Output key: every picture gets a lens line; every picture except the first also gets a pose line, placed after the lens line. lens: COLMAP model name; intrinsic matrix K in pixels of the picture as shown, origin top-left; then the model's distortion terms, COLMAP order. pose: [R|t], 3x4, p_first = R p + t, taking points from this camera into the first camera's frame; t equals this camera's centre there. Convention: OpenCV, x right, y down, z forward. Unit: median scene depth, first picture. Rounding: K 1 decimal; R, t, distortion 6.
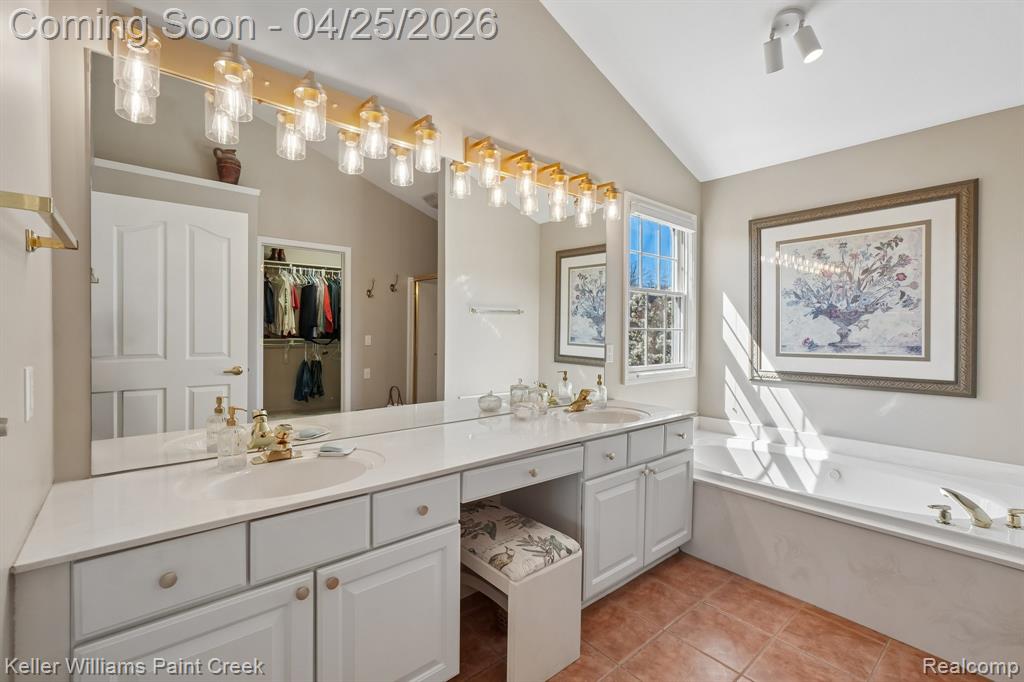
lens RADIAL K [[442.0, 0, 514.7], [0, 442.0, 338.5], [0, 0, 1]] dist [-0.002702, -0.000002]
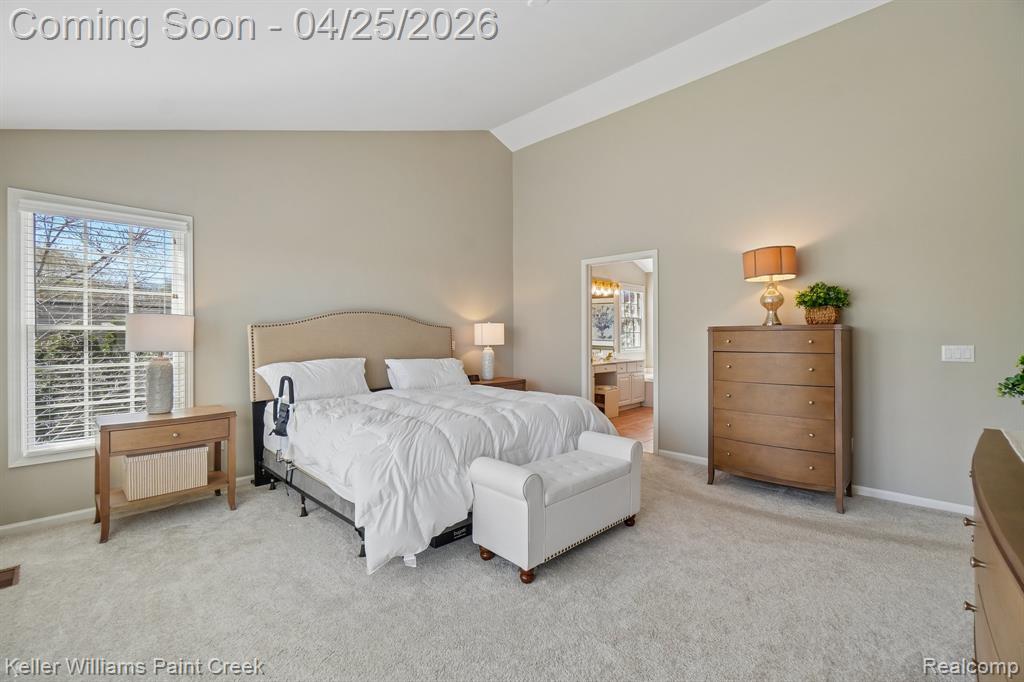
lens RADIAL K [[442.0, 0, 508.9], [0, 442.0, 339.3], [0, 0, 1]] dist [-0.002702, -0.000002]
pose [[0.994755, -0.007987, 0.101971, -0.545834], [0.008276, 0.999963, -0.002406, 0.016158], [-0.101948, 0.003237, 0.994784, -1.264049]]
